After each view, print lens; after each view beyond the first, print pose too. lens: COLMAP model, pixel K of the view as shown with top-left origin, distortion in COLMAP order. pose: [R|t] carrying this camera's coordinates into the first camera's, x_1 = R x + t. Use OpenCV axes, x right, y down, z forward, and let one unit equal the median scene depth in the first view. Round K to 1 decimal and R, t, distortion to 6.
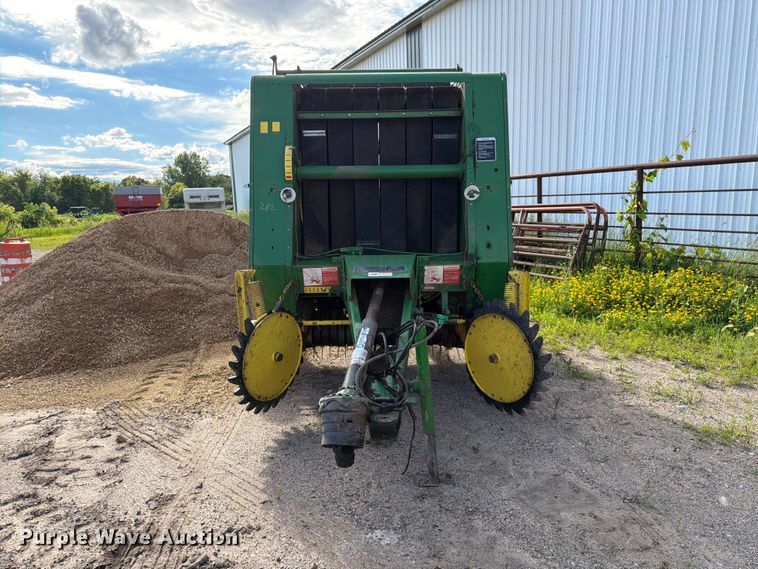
lens RADIAL K [[542.0, 0, 379.0], [0, 542.0, 284.5], [0, 0, 1]] dist [0.038228, -0.039125]
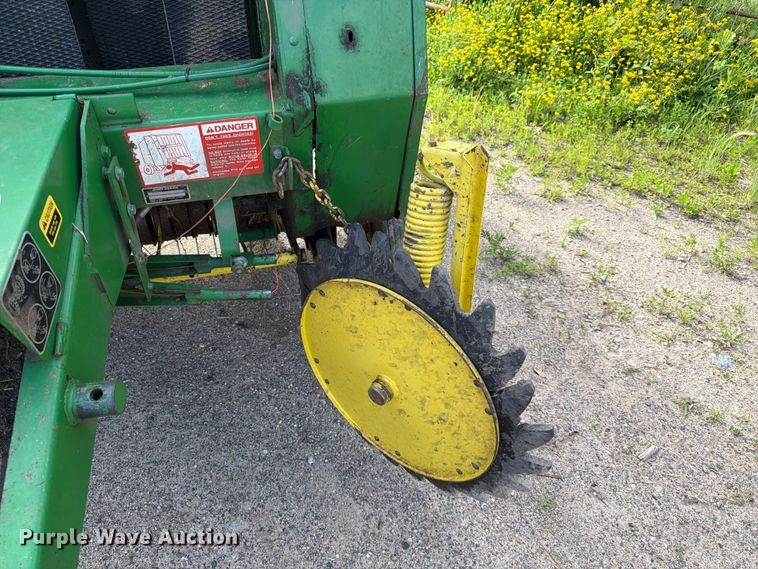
lens RADIAL K [[540.3, 0, 382.1], [0, 540.3, 283.4], [0, 0, 1]] dist [0.014657, -0.007133]
pose [[0.955570, -0.160749, 0.247075, 0.123387], [0.014638, 0.863055, 0.504898, -0.101563], [-0.294401, -0.478849, 0.827062, 0.676289]]
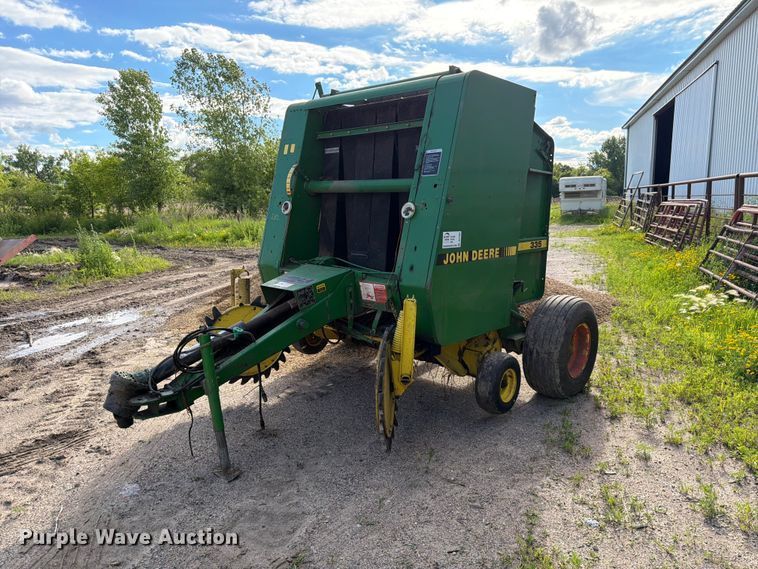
lens RADIAL K [[540.3, 0, 382.1], [0, 540.3, 283.4], [0, 0, 1]] dist [0.014657, -0.007133]
pose [[0.733591, 0.119530, -0.668997, 0.760216], [-0.102258, 0.992618, 0.065220, -0.097956], [0.671854, 0.020566, 0.740398, 0.278346]]
